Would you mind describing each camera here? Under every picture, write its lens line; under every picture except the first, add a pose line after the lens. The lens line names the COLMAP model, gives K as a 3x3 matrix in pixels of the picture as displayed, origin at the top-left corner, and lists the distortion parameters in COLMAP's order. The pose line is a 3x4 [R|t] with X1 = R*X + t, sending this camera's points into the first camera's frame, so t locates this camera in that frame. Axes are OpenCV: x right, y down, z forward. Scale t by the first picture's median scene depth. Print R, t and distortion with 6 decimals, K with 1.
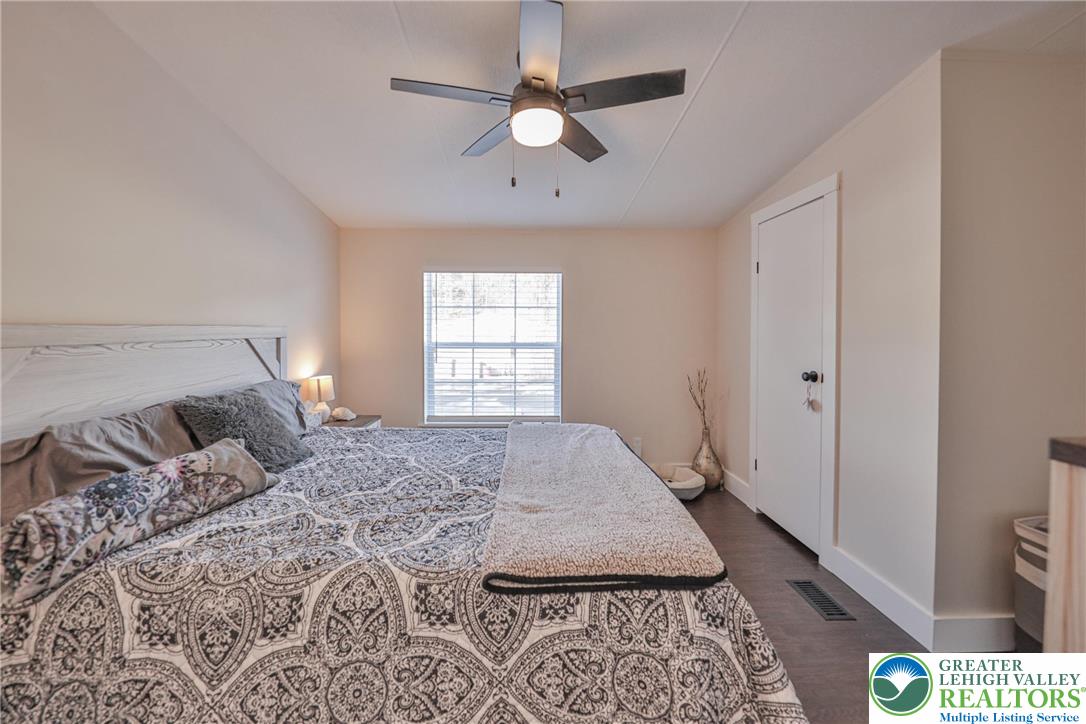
lens RADIAL K [[401.3, 0, 525.2], [0, 401.3, 329.9], [0, 0, 1]] dist [0.012036, -0.006798]
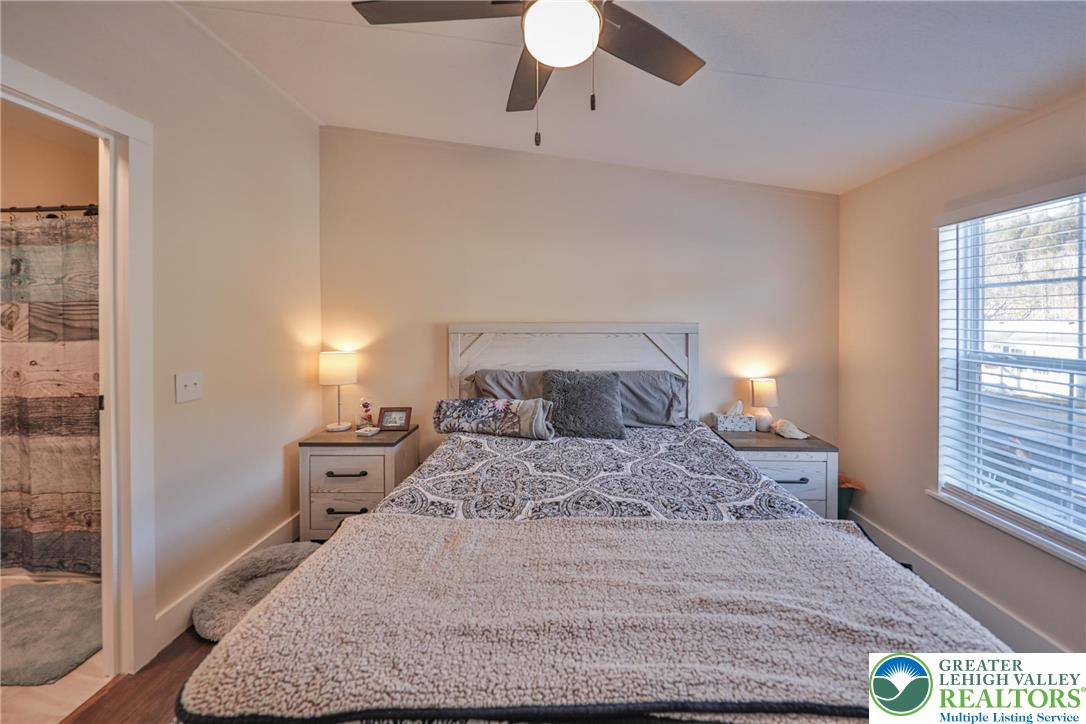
lens RADIAL K [[403.1, 0, 562.7], [0, 403.1, 321.8], [0, 0, 1]] dist [0.000975, 0.000032]
pose [[-0.019195, 0.001746, -0.999814, 0.703551], [-0.005371, 0.999984, 0.001850, -0.018055], [0.999801, 0.005405, -0.019185, 1.021041]]
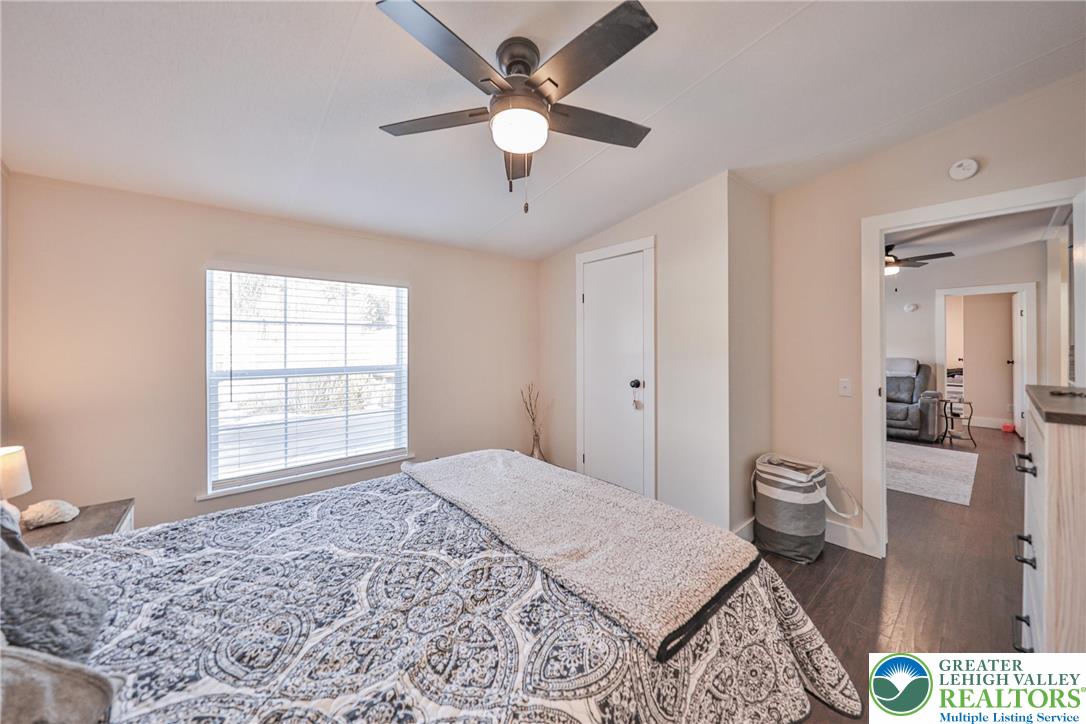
lens RADIAL K [[384.3, 0, 541.6], [0, 384.3, 341.2], [0, 0, 1]] dist [0.007859, -0.006154]
pose [[0.772518, -0.001592, 0.634990, -0.484738], [0.010724, 0.999887, -0.010540, -0.021765], [-0.634902, 0.014952, 0.772448, 0.306699]]
